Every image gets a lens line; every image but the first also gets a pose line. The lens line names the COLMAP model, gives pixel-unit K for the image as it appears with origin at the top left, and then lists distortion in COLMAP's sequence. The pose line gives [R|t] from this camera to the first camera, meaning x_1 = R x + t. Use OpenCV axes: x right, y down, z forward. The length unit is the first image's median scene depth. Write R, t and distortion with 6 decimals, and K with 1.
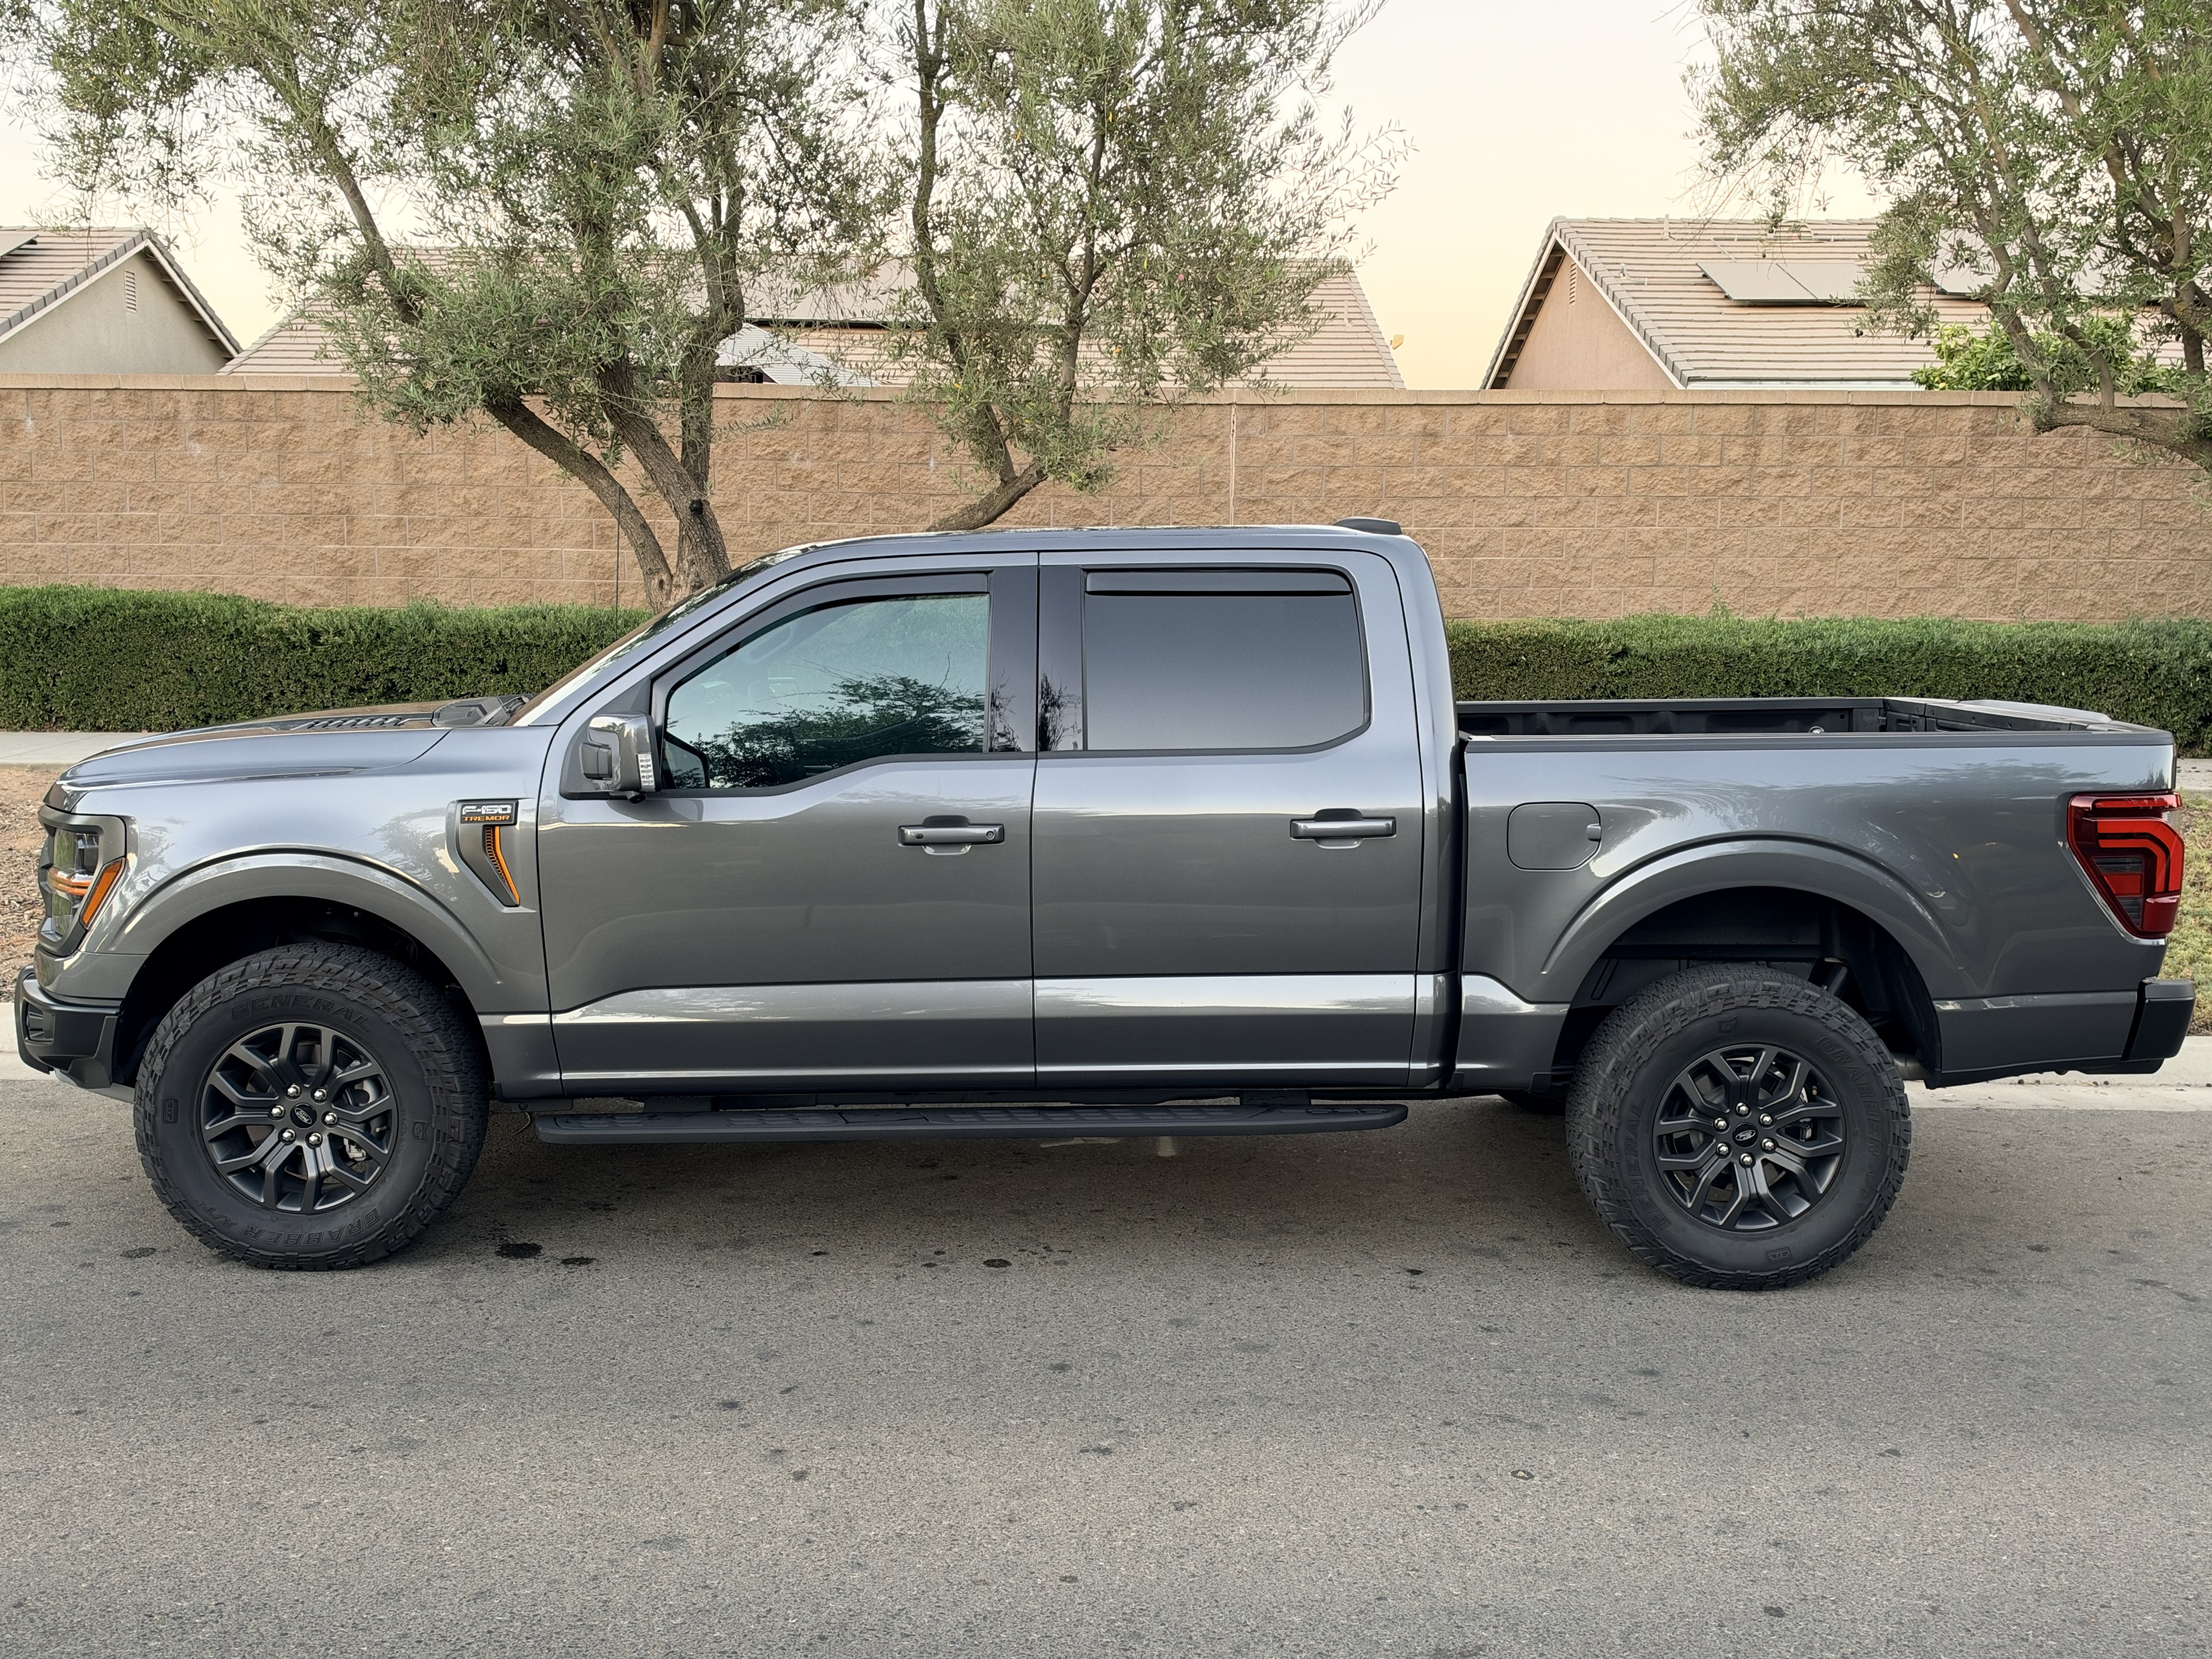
lens RADIAL K [[1986.0, 0, 1082.6], [0, 1986.0, 836.8], [0, 0, 1]] dist [0.316153, -0.806695]
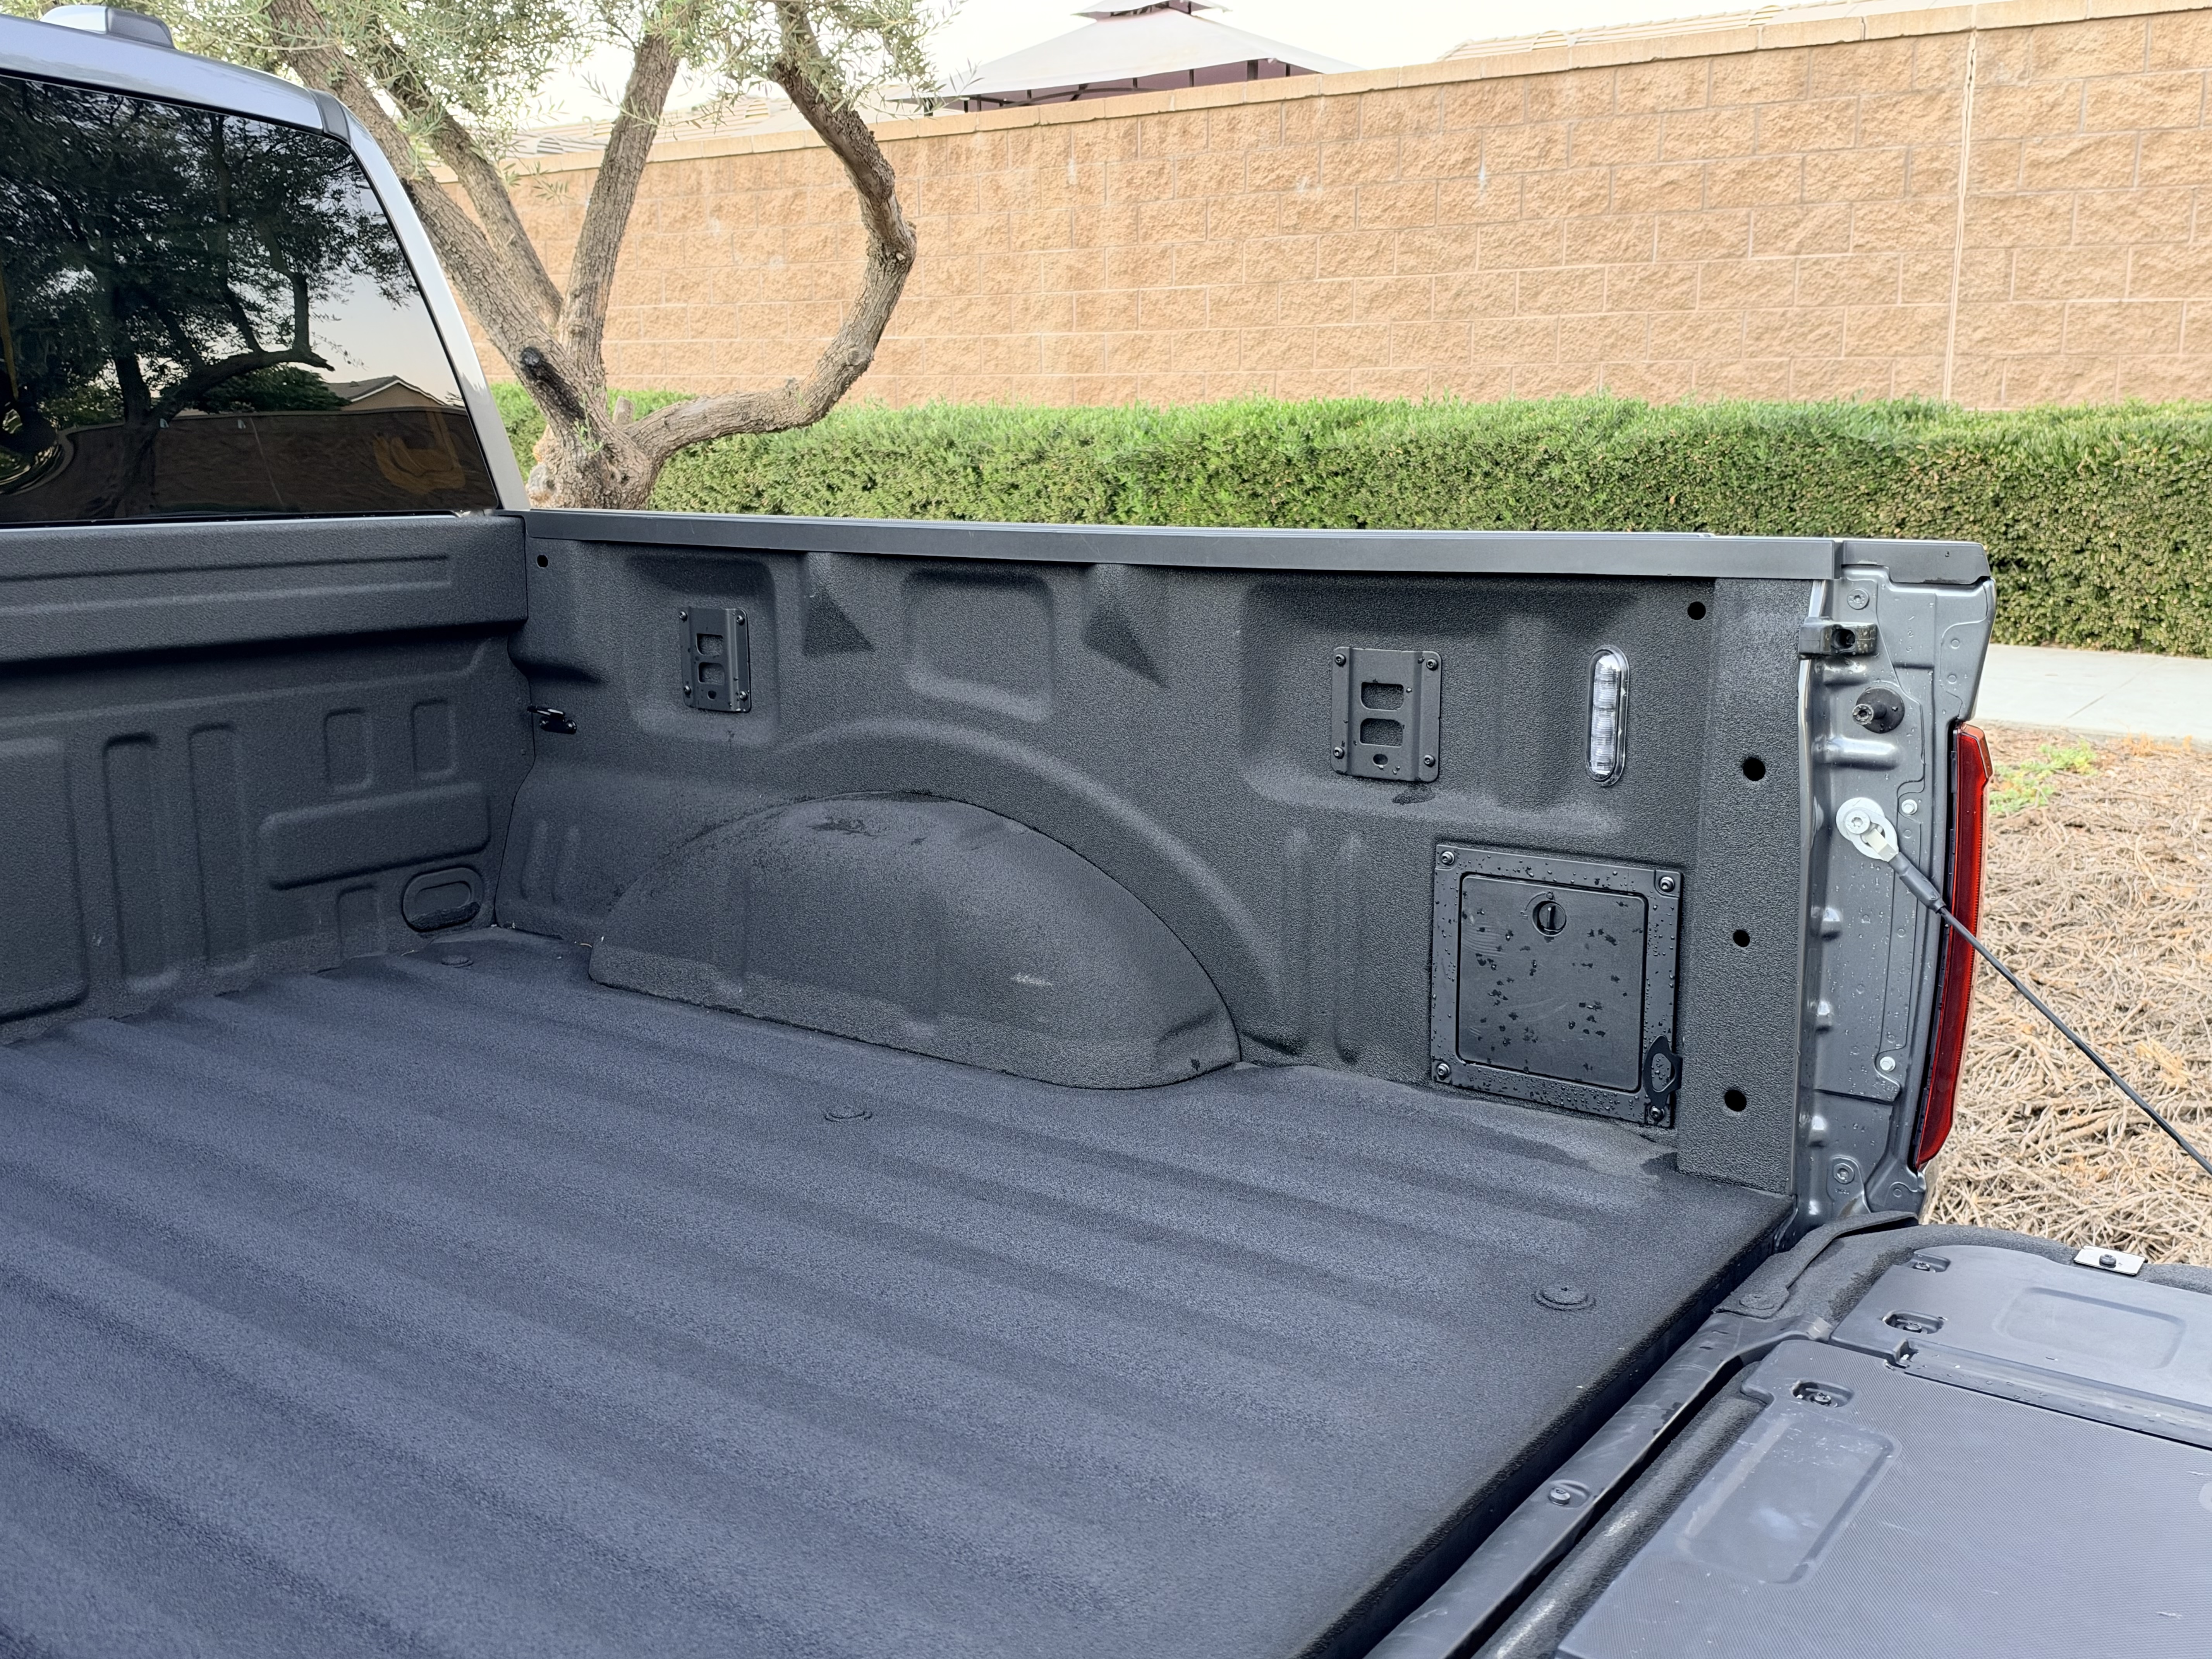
lens RADIAL K [[2012.8, 0, 1091.0], [0, 2012.8, 854.2], [0, 0, 1]] dist [0.197922, -0.388681]
pose [[0.805039, 0.121194, -0.580710, 0.238487], [-0.076176, 0.991924, 0.101412, -0.024647], [0.588311, -0.037404, 0.807769, 0.376590]]
